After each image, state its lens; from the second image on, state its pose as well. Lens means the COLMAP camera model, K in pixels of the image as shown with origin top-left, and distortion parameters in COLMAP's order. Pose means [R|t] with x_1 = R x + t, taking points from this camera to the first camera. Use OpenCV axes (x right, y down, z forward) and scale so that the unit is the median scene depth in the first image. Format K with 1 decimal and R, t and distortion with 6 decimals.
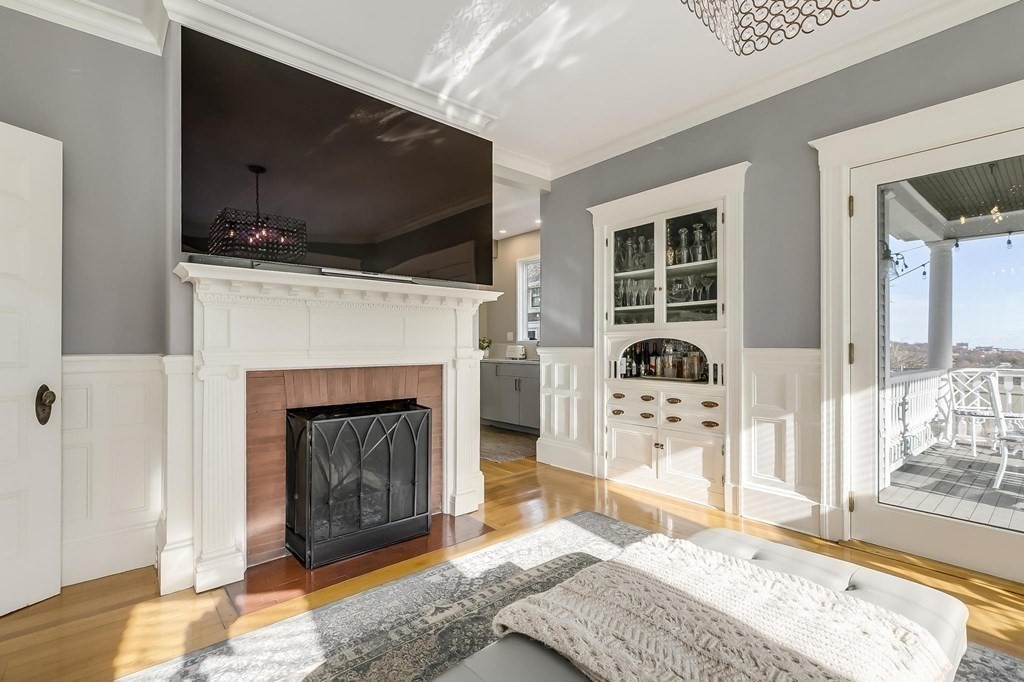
lens RADIAL K [[466.2, 0, 517.3], [0, 466.2, 342.6], [0, 0, 1]] dist [0.001372, 0.000062]
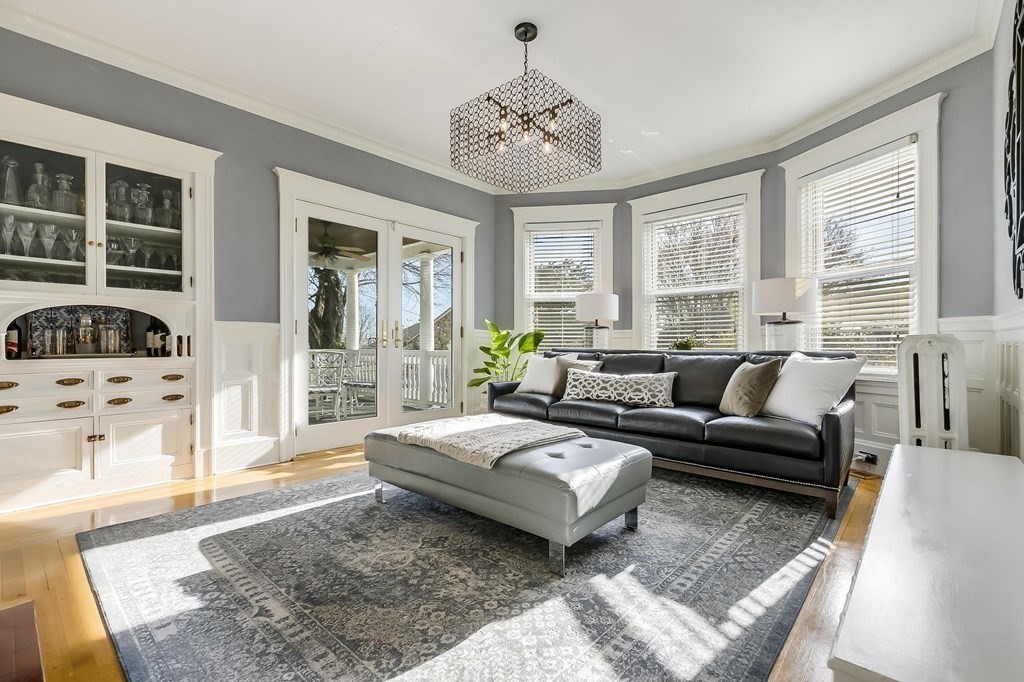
lens RADIAL K [[457.6, 0, 513.2], [0, 457.6, 348.6], [0, 0, 1]] dist [0.004260, 0.000316]
pose [[-0.122991, -0.009523, 0.992362, -0.639605], [-0.002911, 0.999953, 0.009235, 0.062067], [-0.992404, -0.001752, -0.123013, 0.416423]]
